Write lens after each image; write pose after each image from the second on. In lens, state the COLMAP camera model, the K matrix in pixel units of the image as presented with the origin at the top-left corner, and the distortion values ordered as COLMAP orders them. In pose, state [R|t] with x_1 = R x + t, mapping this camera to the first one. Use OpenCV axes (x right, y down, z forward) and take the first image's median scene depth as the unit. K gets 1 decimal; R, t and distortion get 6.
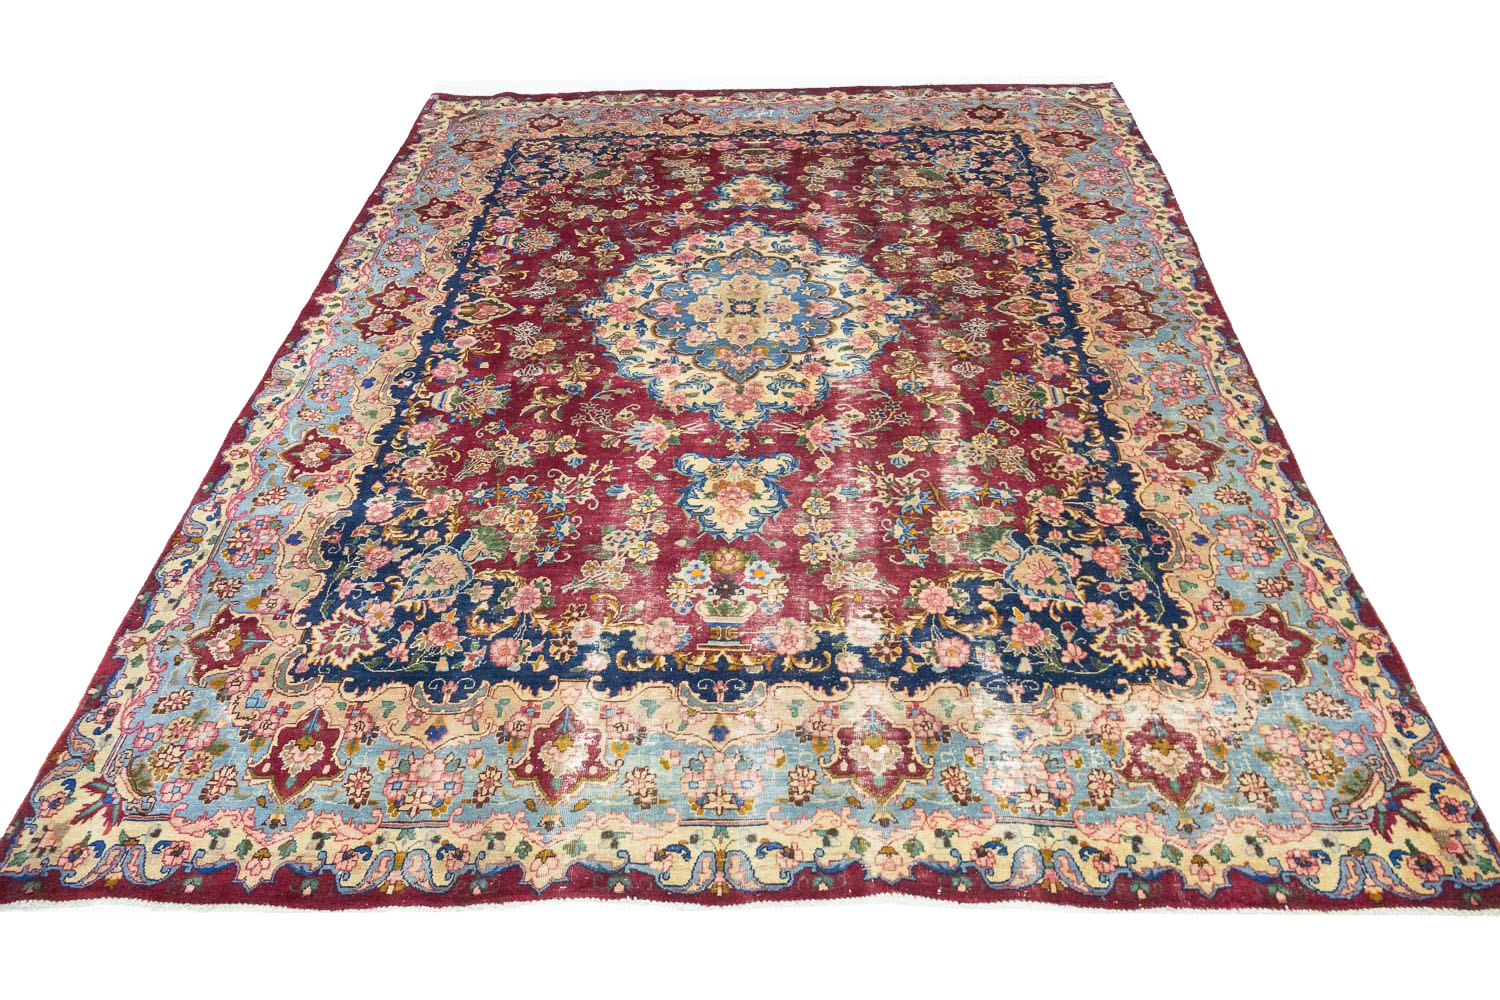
lens RADIAL K [[1272.2, 0, 731.0], [0, 1272.2, 500.8], [0, 0, 1]] dist [0.002176, 0.003293]
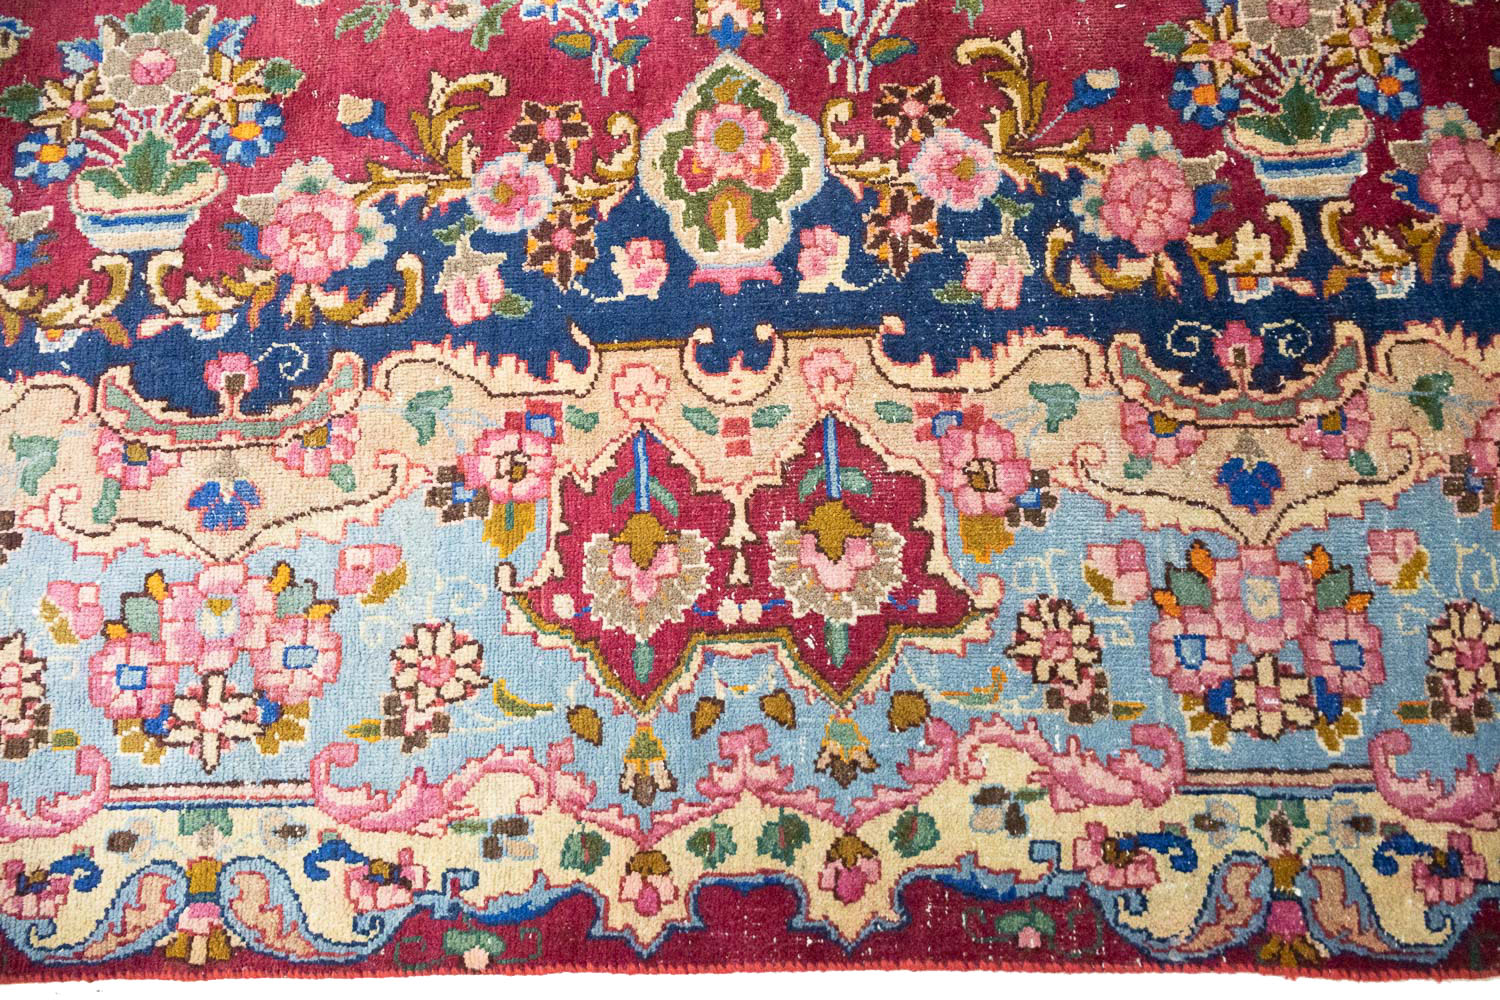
lens RADIAL K [[1246.7, 0, 750.0], [0, 1246.7, 500.0], [0, 0, 1]] dist [-0.007458, -0.000838]
pose [[0.081892, 0.982974, -0.164484, 0.402091], [-0.592043, 0.180743, 0.785377, -0.401211], [0.801735, 0.033065, 0.596764, 1.017116]]
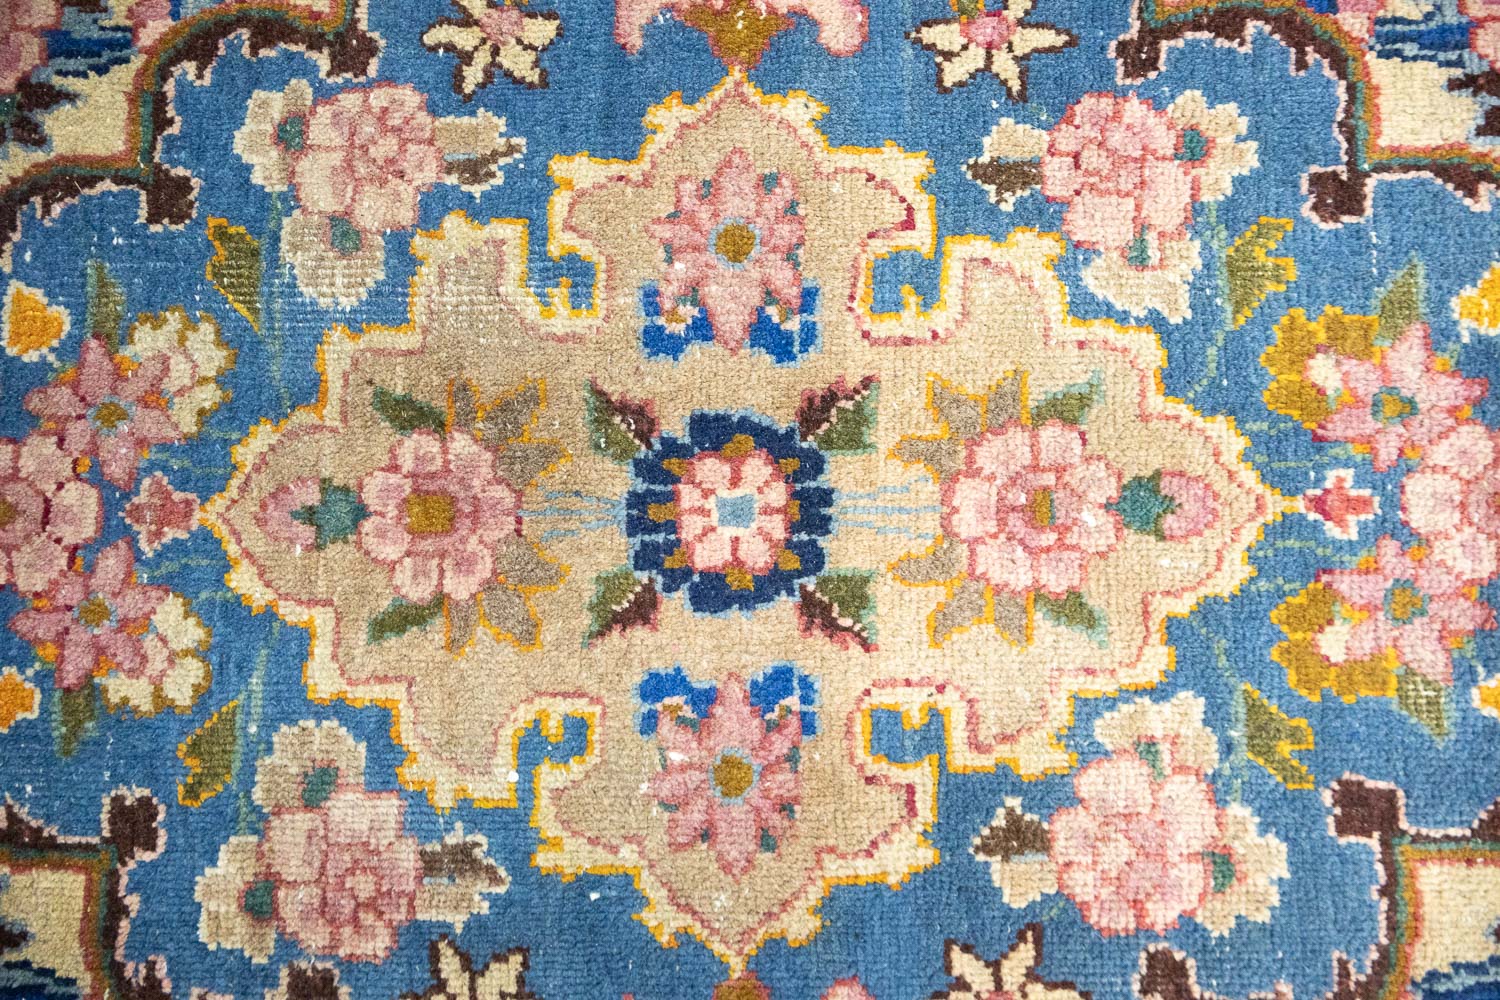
lens RADIAL K [[1234.4, 0, 737.0], [0, 1234.4, 502.9], [0, 0, 1]] dist [-0.000686, -0.003056]
pose [[-0.041995, -0.994101, 0.099995, -0.002575], [0.631520, 0.051144, 0.773671, -0.300866], [-0.774221, 0.095639, 0.625647, 1.108671]]
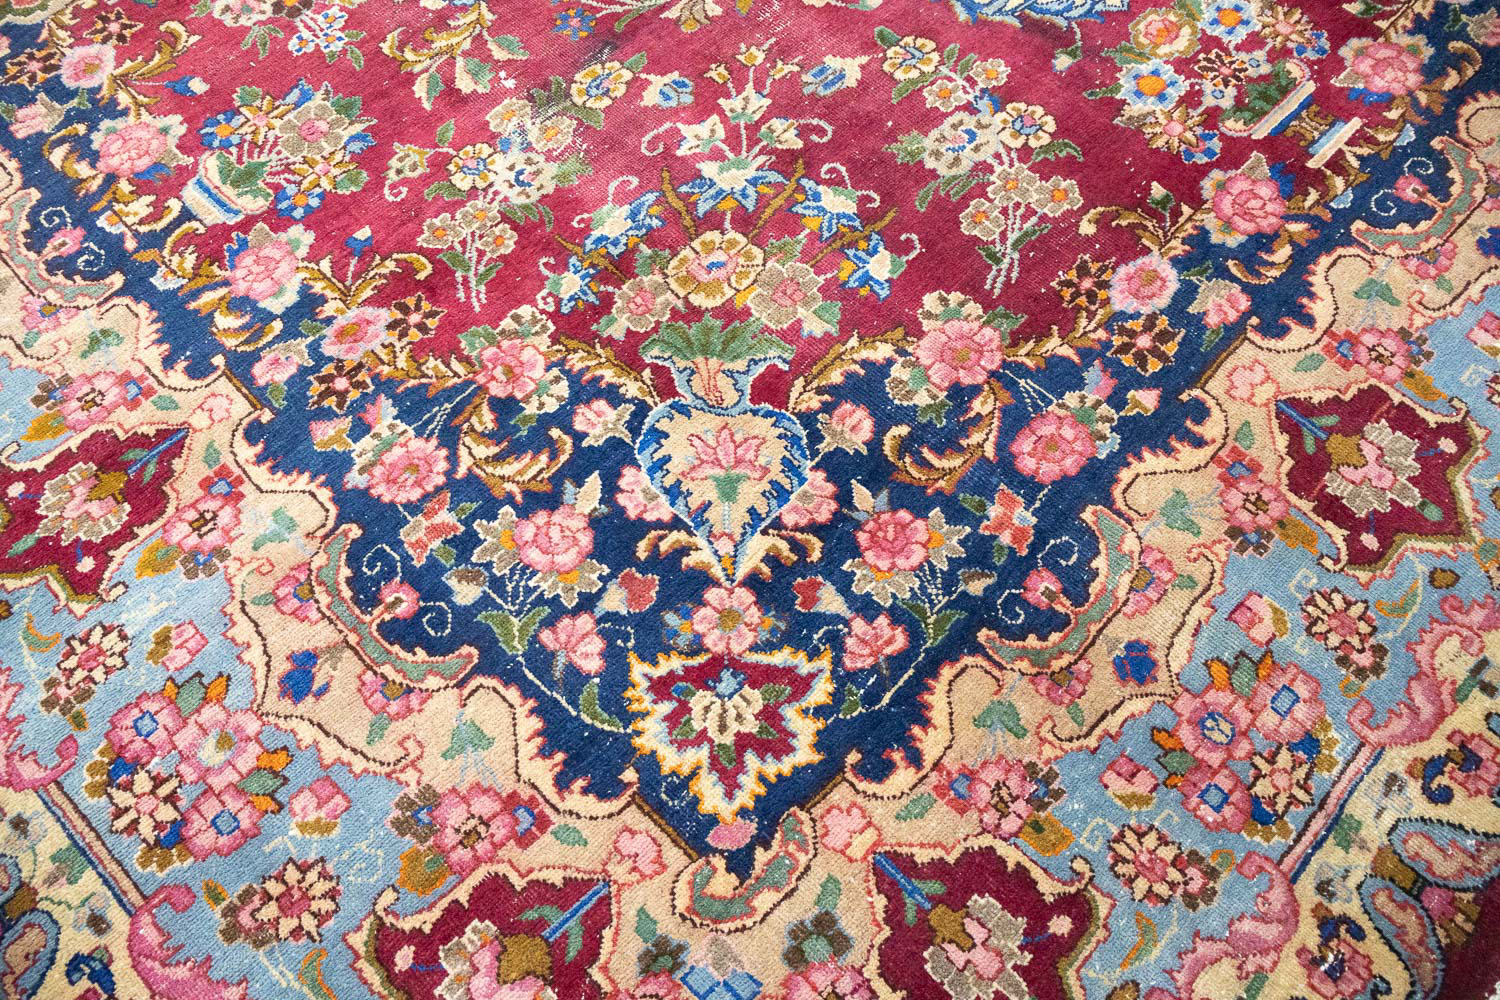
lens RADIAL K [[1234.4, 0, 737.0], [0, 1234.4, 502.9], [0, 0, 1]] dist [-0.000686, -0.003056]
pose [[-0.666106, 0.689403, -0.284652, 0.358112], [-0.437483, -0.052034, 0.897720, -0.706500], [0.604079, 0.722507, 0.336263, 1.331194]]
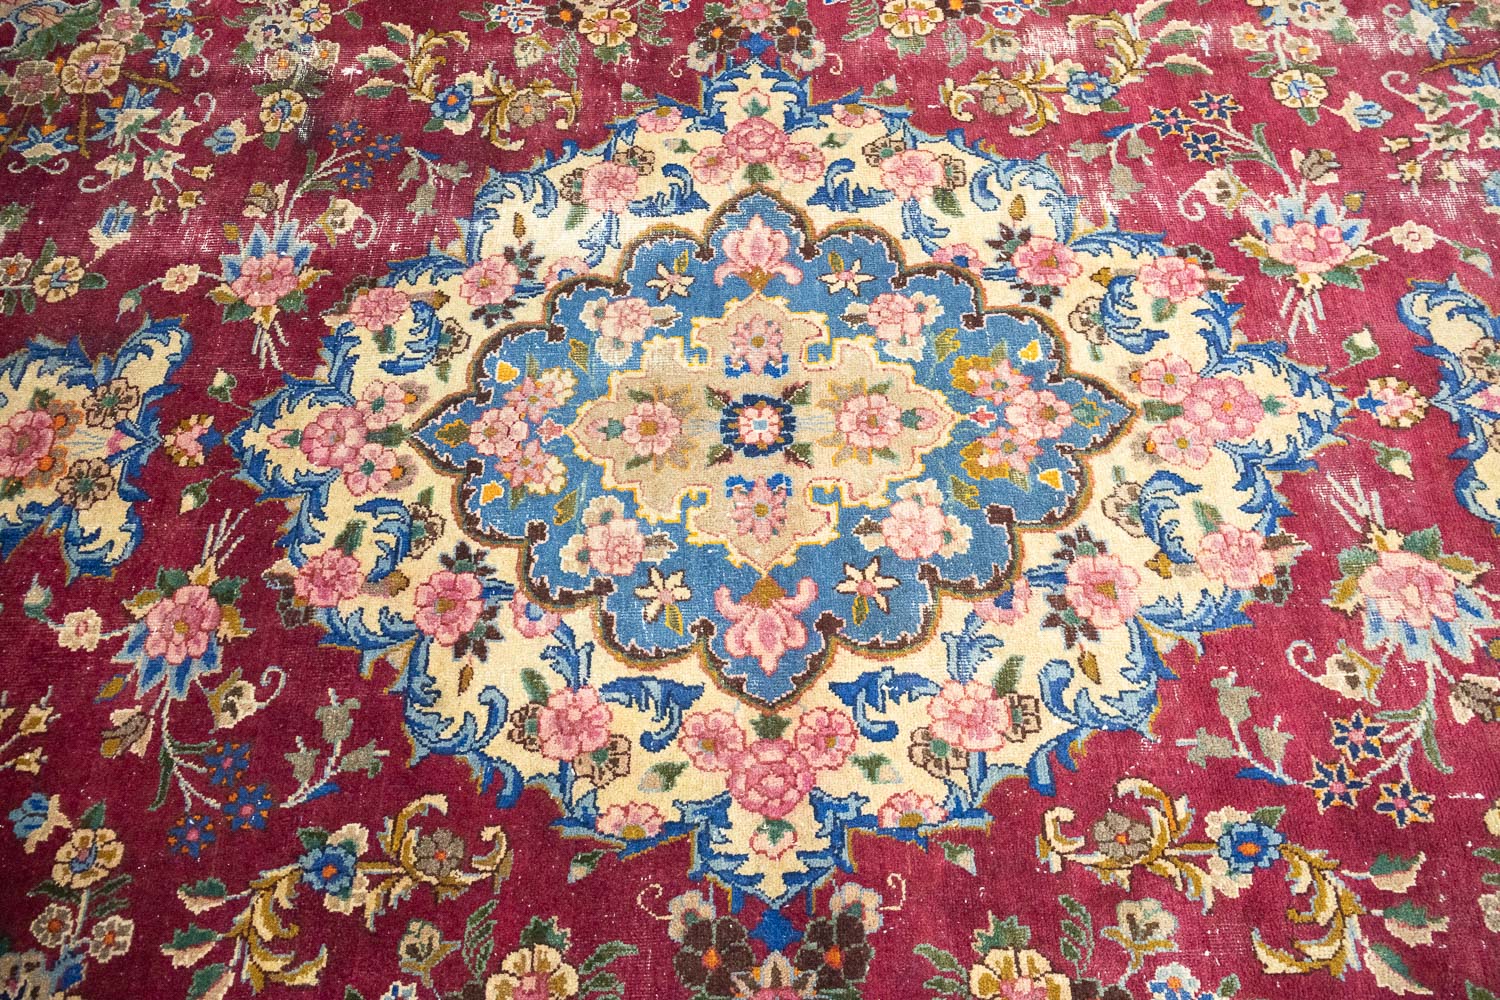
lens RADIAL K [[1234.4, 0, 737.0], [0, 1234.4, 502.9], [0, 0, 1]] dist [-0.000686, -0.003056]
pose [[-0.054529, -0.871052, 0.488154, -0.214934], [0.653680, 0.338418, 0.676887, -0.461422], [-0.754804, 0.356007, 0.550936, 0.989853]]
